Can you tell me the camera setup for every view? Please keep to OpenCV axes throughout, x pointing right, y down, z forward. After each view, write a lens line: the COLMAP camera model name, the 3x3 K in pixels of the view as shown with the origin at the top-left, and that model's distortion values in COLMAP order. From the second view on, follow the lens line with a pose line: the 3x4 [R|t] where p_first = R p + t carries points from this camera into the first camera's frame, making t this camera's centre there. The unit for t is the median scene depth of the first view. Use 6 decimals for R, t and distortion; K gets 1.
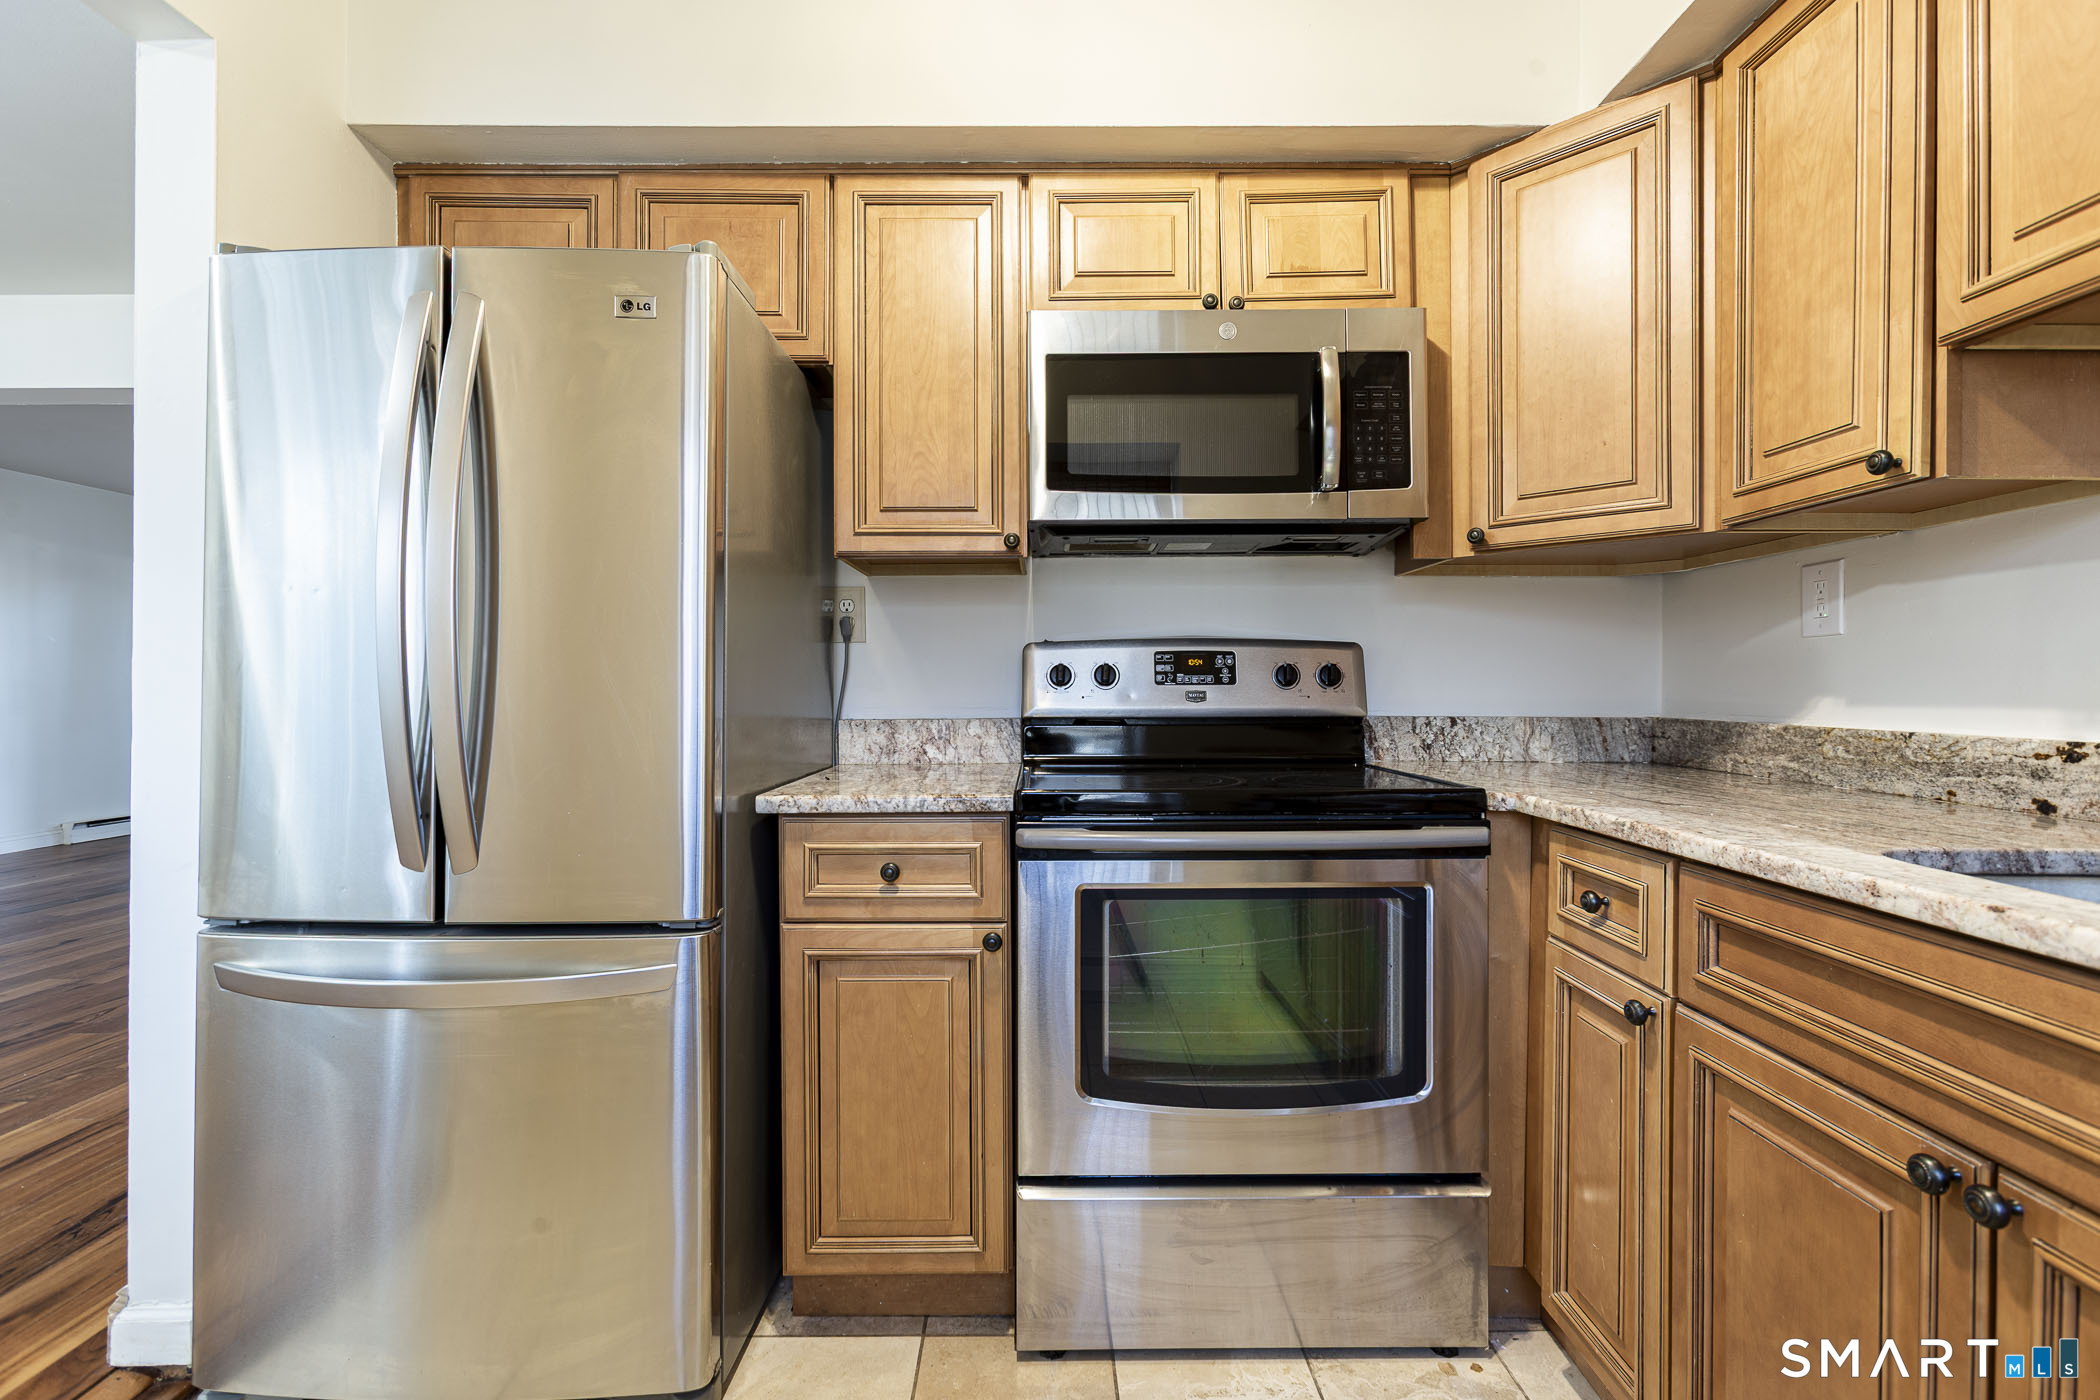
lens RADIAL K [[959.6, 0, 1045.7], [0, 959.6, 695.6], [0, 0, 1]] dist [-0.005190, 0.008670]
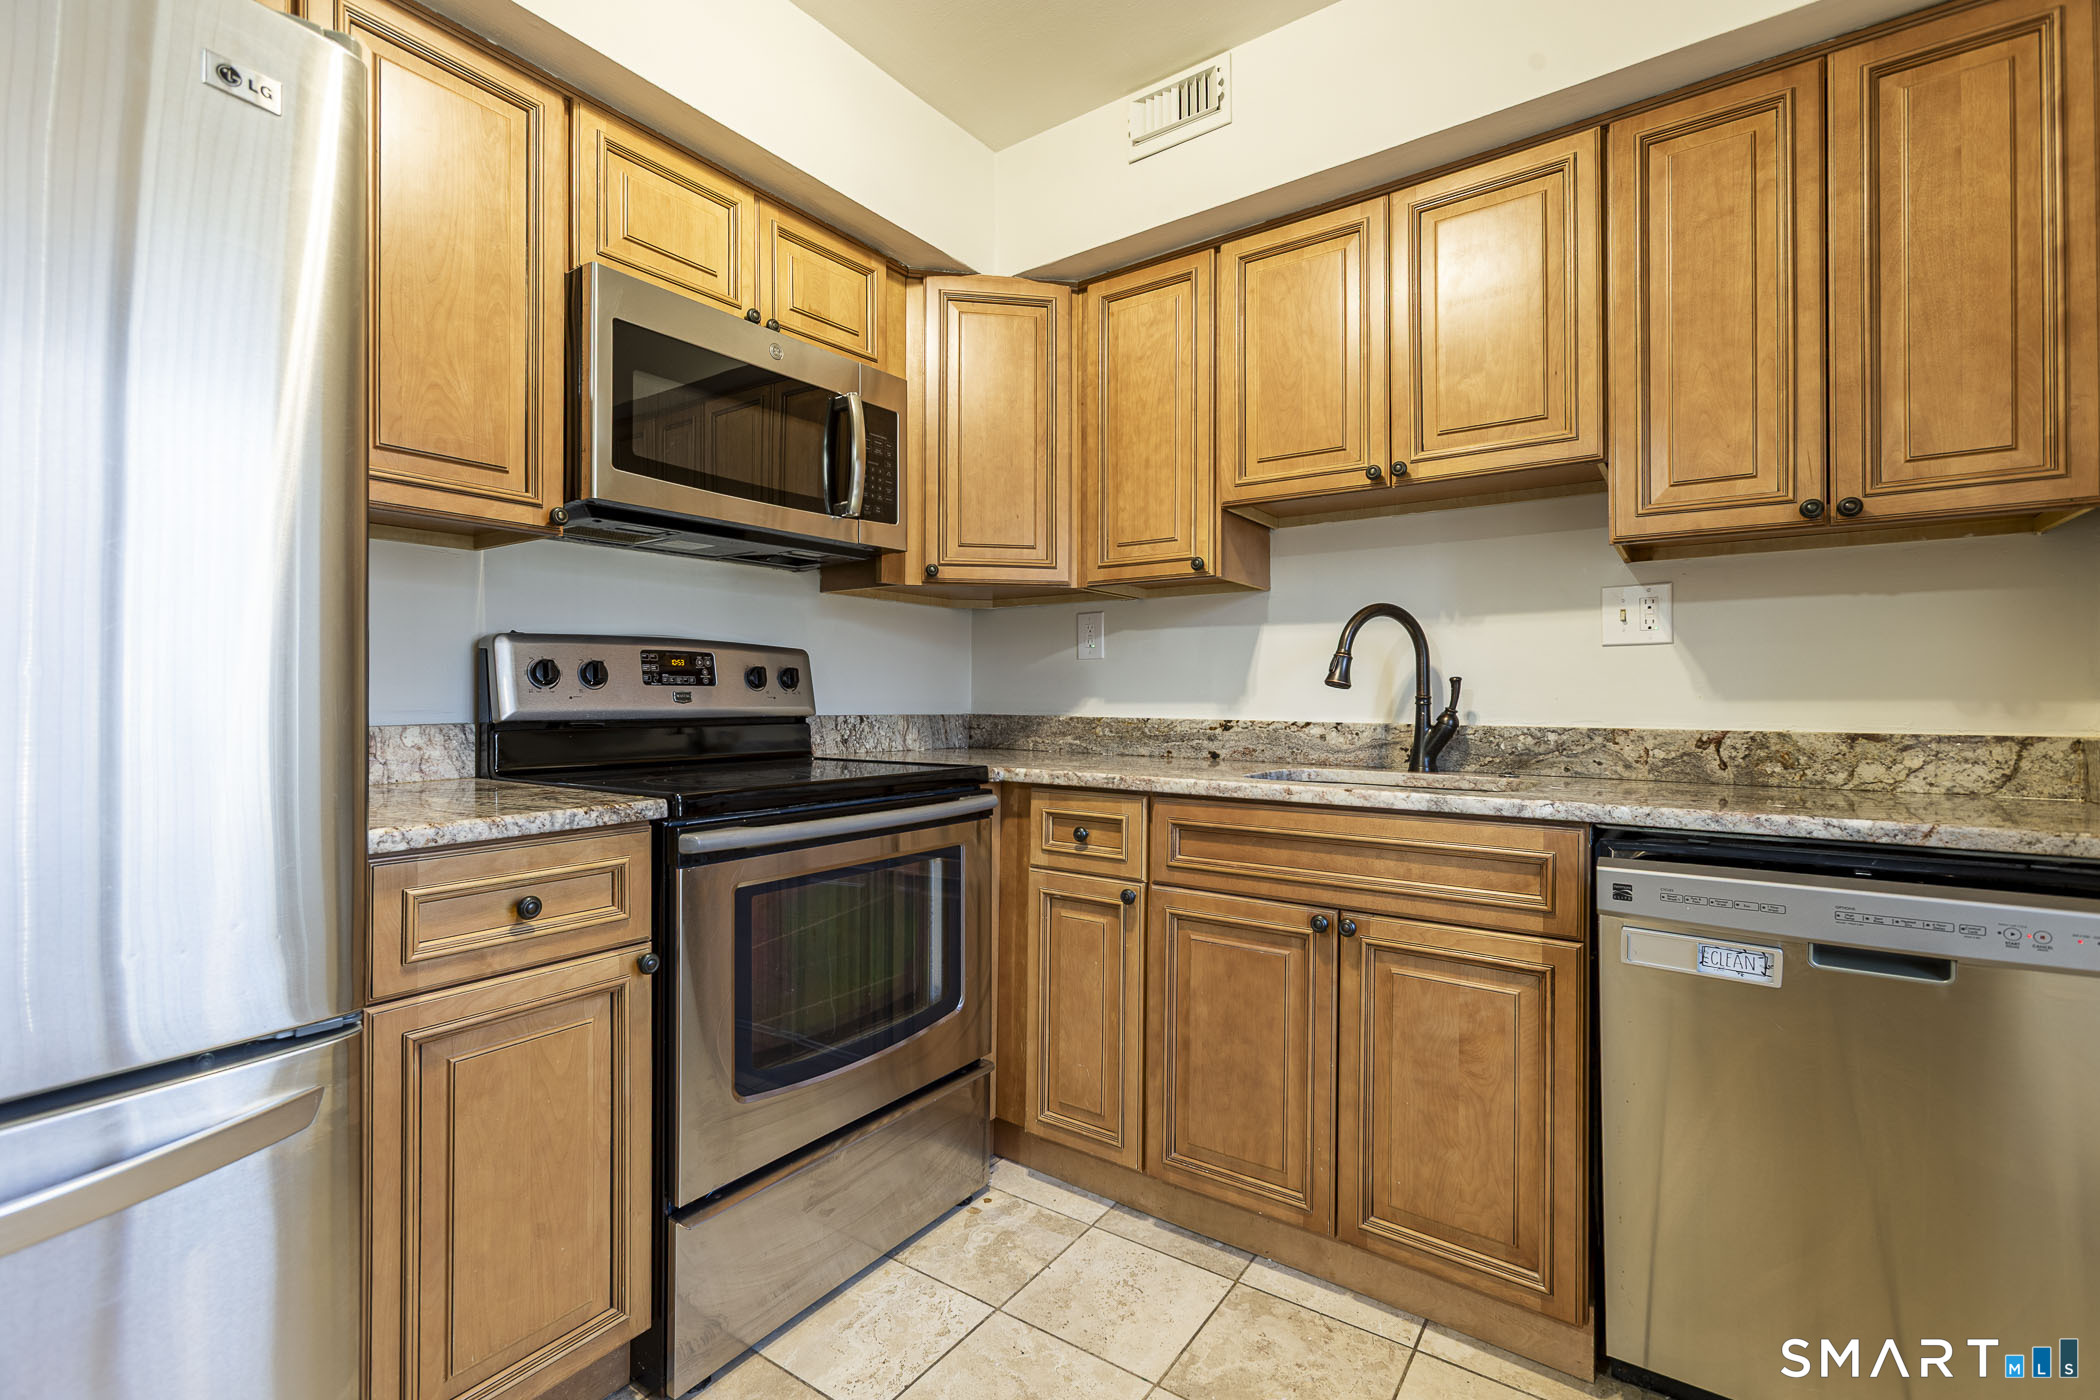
lens RADIAL K [[959.6, 0, 1079.5], [0, 959.6, 702.2], [0, 0, 1]] dist [-0.005190, 0.008670]
pose [[0.555436, -0.002009, 0.831557, -0.575453], [0.003955, 0.999992, -0.000226, 0.010309], [-0.831550, 0.003414, 0.555440, 0.152020]]
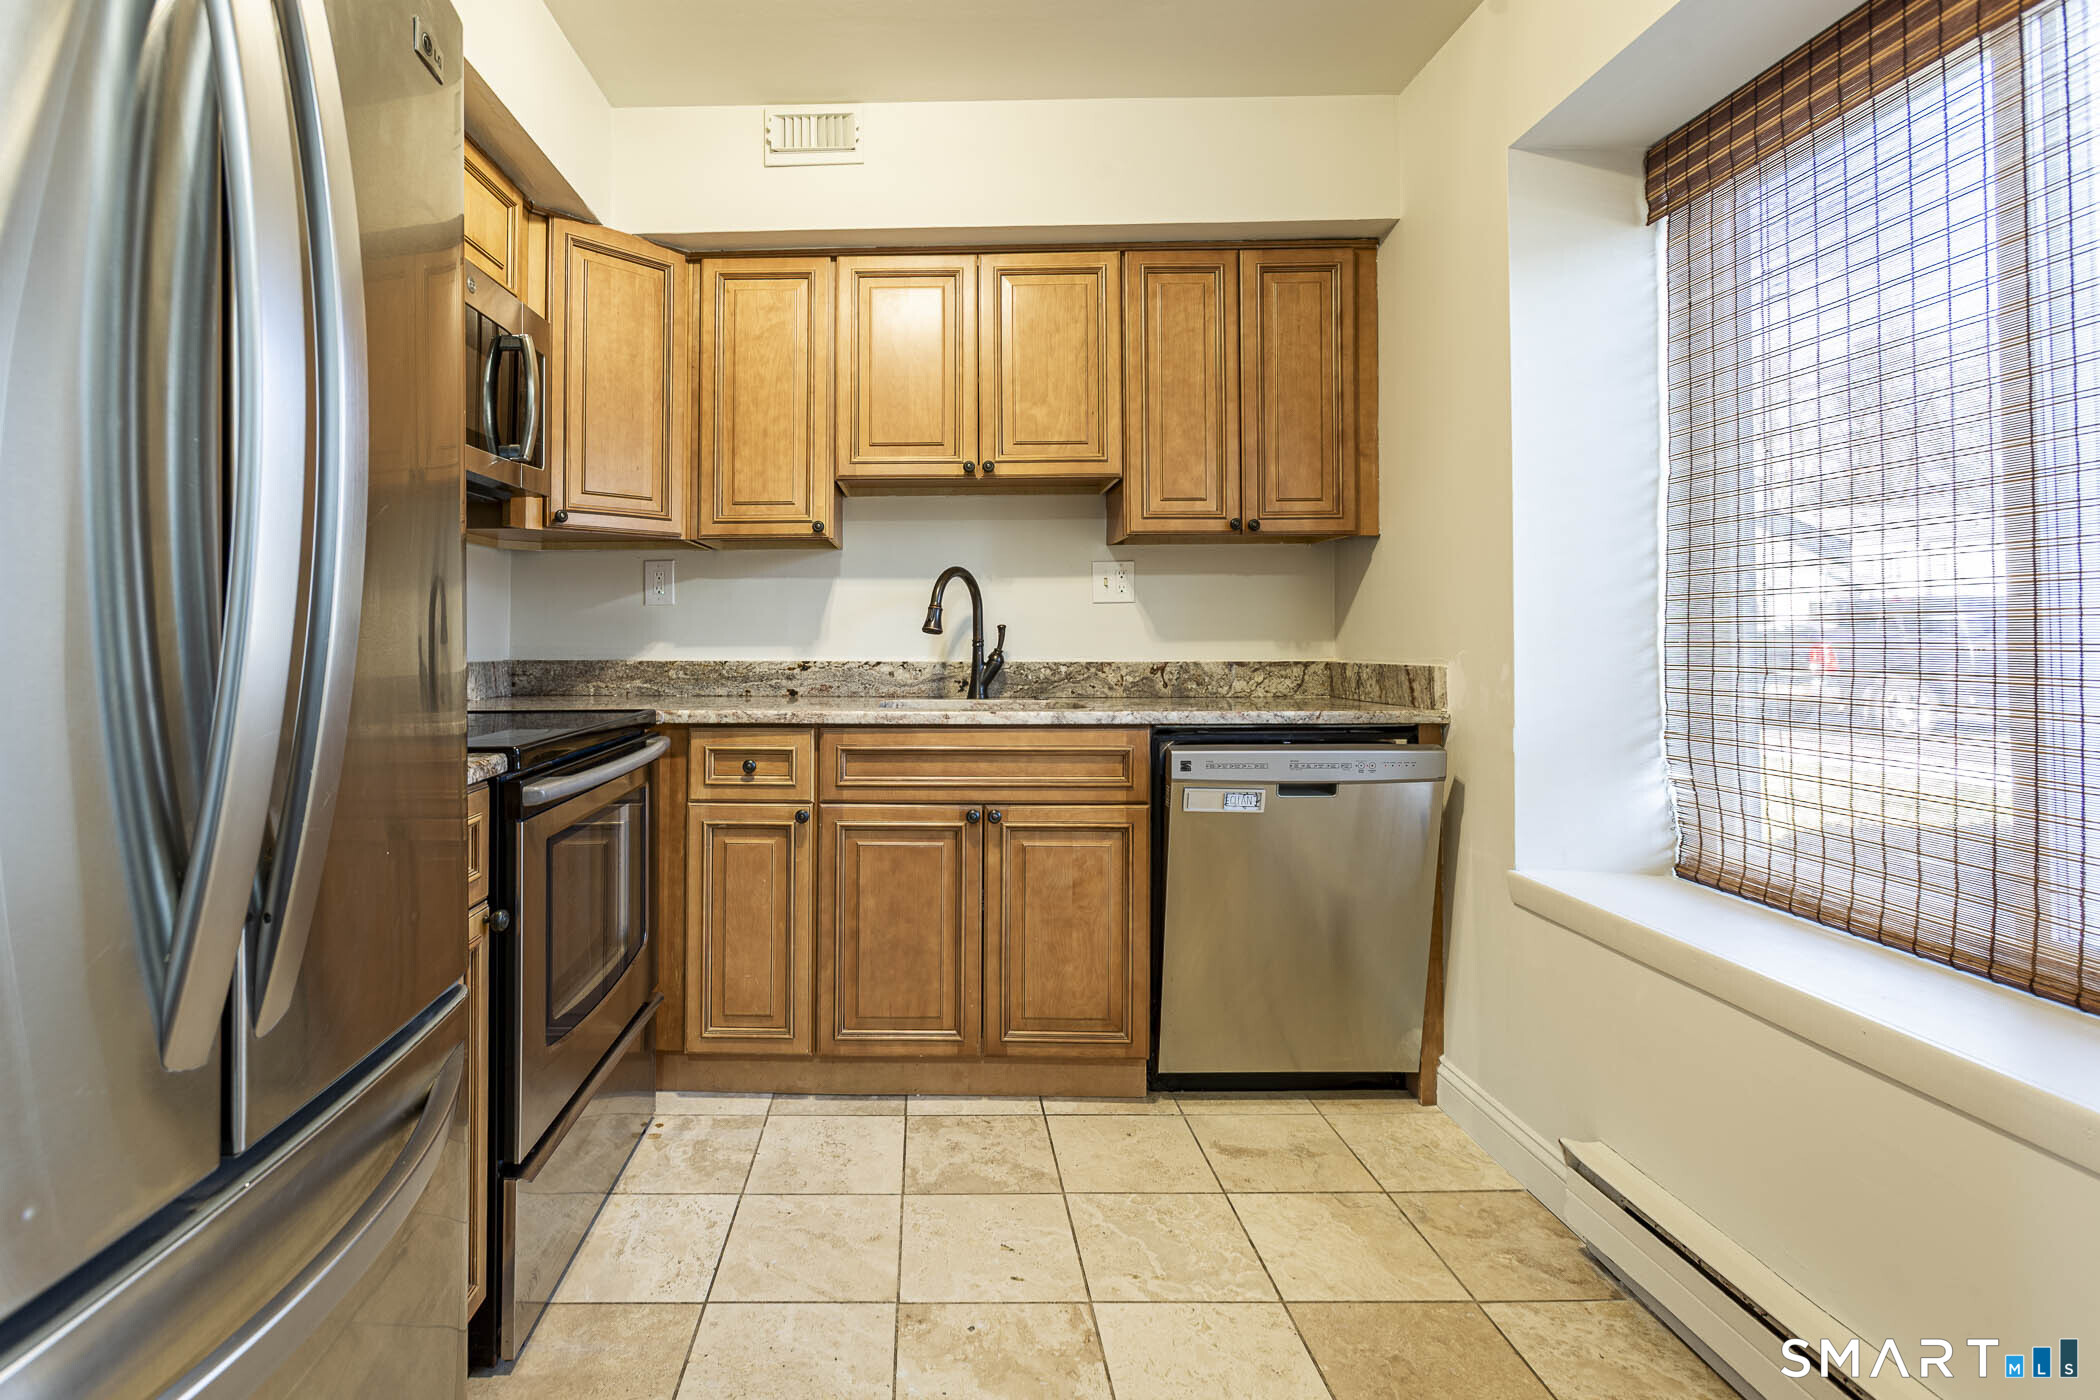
lens RADIAL K [[959.6, 0, 986.4], [0, 959.6, 635.3], [0, 0, 1]] dist [-0.005190, 0.008670]
pose [[-0.026322, 0.000240, 0.999653, -0.940128], [0.011063, 0.999939, 0.000051, -0.005006], [-0.999592, 0.011060, -0.026323, 0.546934]]
